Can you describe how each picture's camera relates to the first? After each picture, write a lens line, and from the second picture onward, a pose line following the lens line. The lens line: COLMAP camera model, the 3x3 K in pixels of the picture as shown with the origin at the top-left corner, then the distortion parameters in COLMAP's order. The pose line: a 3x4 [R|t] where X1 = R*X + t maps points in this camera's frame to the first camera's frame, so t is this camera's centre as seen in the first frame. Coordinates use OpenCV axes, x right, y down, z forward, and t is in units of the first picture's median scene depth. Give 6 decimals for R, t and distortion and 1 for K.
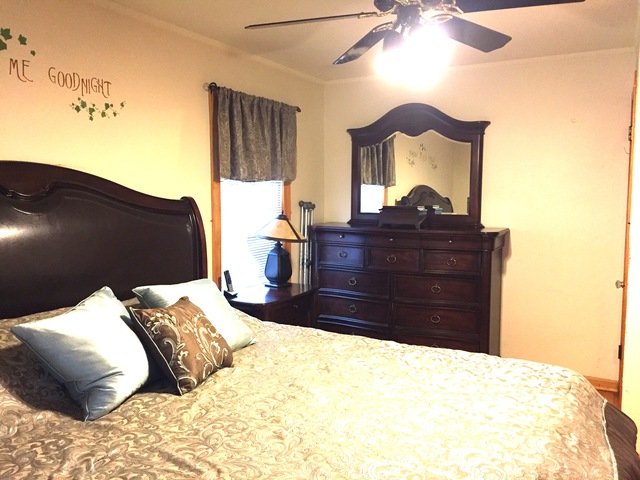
lens RADIAL K [[546.1, 0, 319.9], [0, 546.1, 240.6], [0, 0, 1]] dist [0.046569, -0.013231]
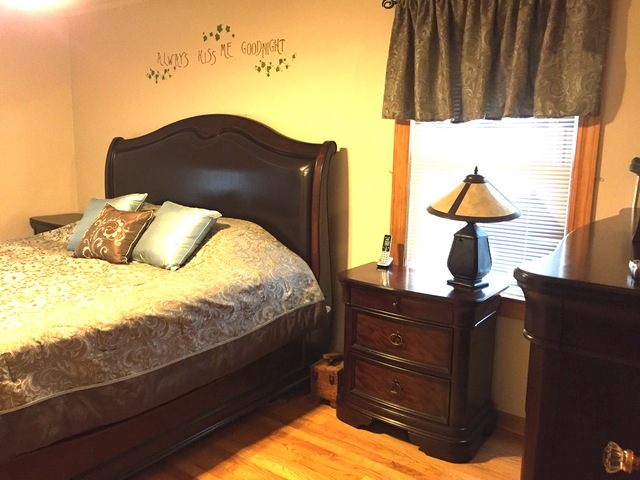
lens RADIAL K [[546.1, 0, 320.1], [0, 546.1, 239.9], [0, 0, 1]] dist [0.046569, -0.013231]
pose [[-0.099488, 0.170974, -0.980240, 0.841829], [-0.109693, 0.977238, 0.181583, -0.097197], [0.988974, 0.125591, -0.078469, 1.262342]]
